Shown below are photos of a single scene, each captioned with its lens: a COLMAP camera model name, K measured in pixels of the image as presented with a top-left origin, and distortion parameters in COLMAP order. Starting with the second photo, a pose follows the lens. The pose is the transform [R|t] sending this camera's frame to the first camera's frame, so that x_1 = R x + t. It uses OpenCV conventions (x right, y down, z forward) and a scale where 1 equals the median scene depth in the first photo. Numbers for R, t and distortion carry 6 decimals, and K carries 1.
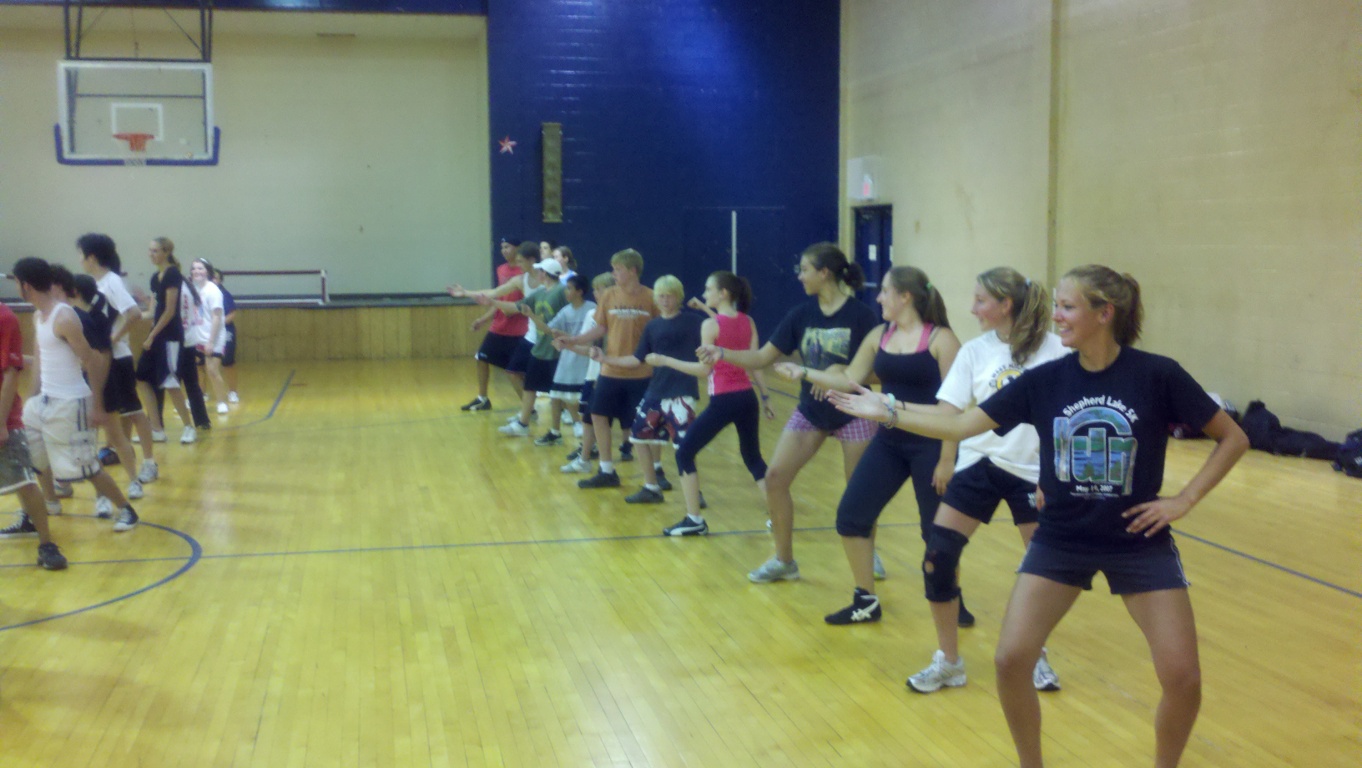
lens RADIAL K [[1482.0, 0, 681.0], [0, 1482.0, 384.0], [0, 0, 1]] dist [0.014092, -0.064745]
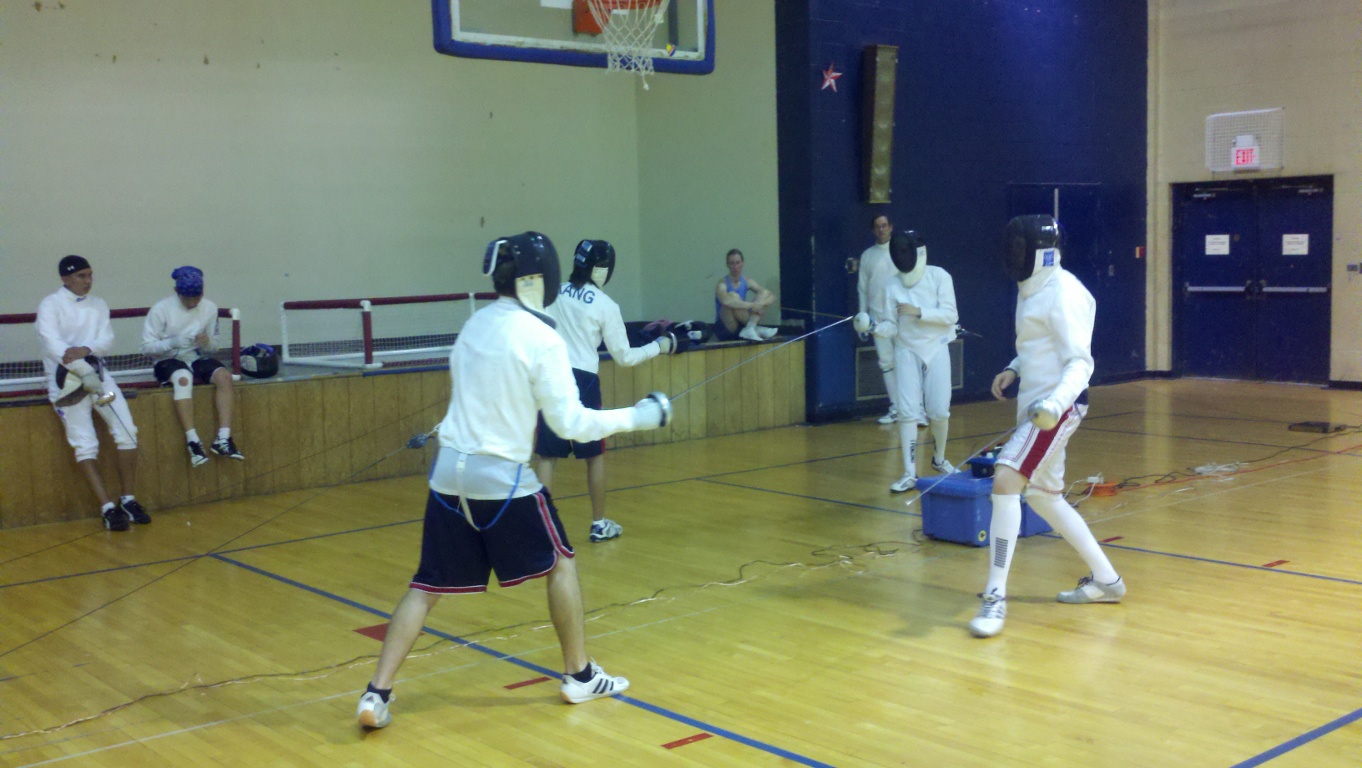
lens RADIAL K [[1482.0, 0, 681.0], [0, 1482.0, 384.0], [0, 0, 1]] dist [0.014092, -0.064745]
pose [[0.888434, -0.059391, 0.455146, -0.456658], [0.062413, 0.998015, 0.008398, -0.044073], [-0.454741, 0.020946, 0.890377, 0.487072]]
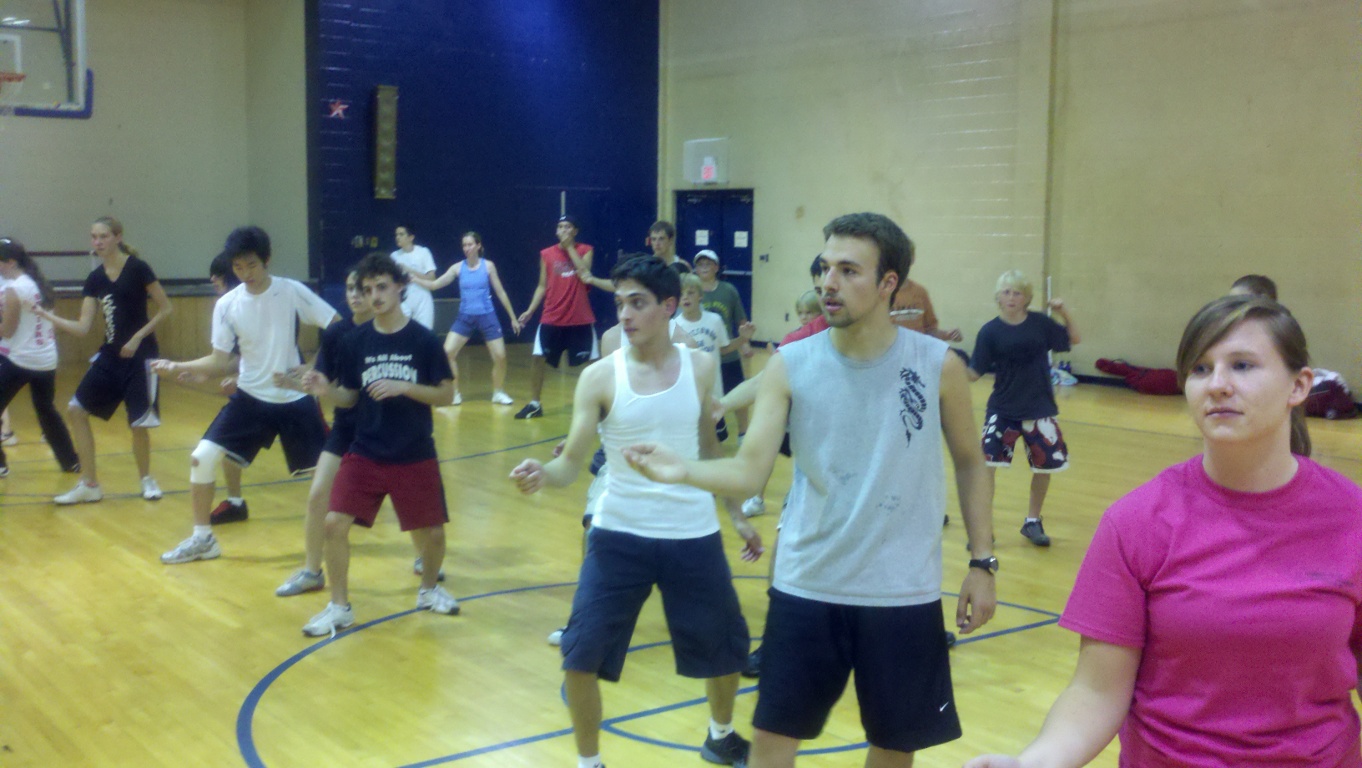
lens RADIAL K [[1482.0, 0, 681.0], [0, 1482.0, 384.0], [0, 0, 1]] dist [0.014092, -0.064745]
pose [[0.906242, -0.029676, 0.421716, -0.305509], [0.023933, 0.999535, 0.018906, -0.011782], [-0.422081, -0.007041, 0.906531, 0.128534]]
